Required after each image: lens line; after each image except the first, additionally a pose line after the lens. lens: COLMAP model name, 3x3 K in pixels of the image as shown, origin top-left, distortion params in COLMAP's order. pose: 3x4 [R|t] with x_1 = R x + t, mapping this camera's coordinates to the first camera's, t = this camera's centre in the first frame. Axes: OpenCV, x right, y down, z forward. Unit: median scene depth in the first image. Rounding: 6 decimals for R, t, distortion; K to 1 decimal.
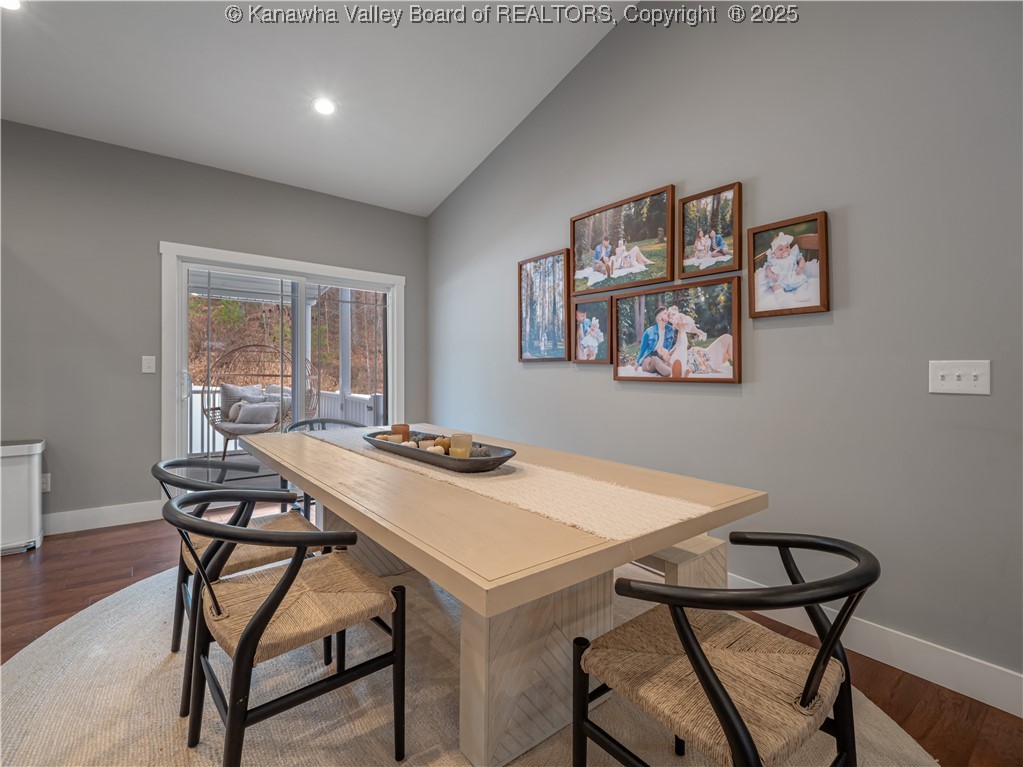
lens RADIAL K [[483.6, 0, 511.0], [0, 483.6, 399.0], [0, 0, 1]] dist [0.004192, -0.008101]
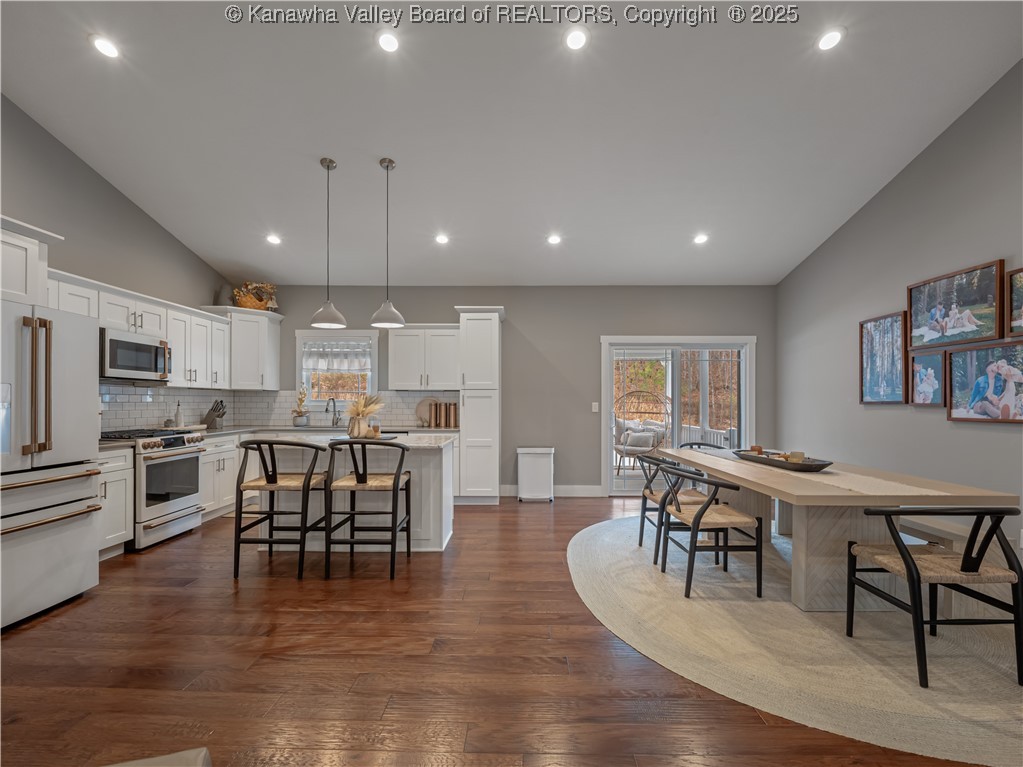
lens RADIAL K [[483.6, 0, 511.0], [0, 483.6, 399.0], [0, 0, 1]] dist [0.004192, -0.008101]
pose [[0.779664, -0.013664, -0.626049, 0.116703], [-0.031101, 0.997683, -0.060508, 0.014561], [0.625425, 0.066647, 0.777433, -0.619415]]
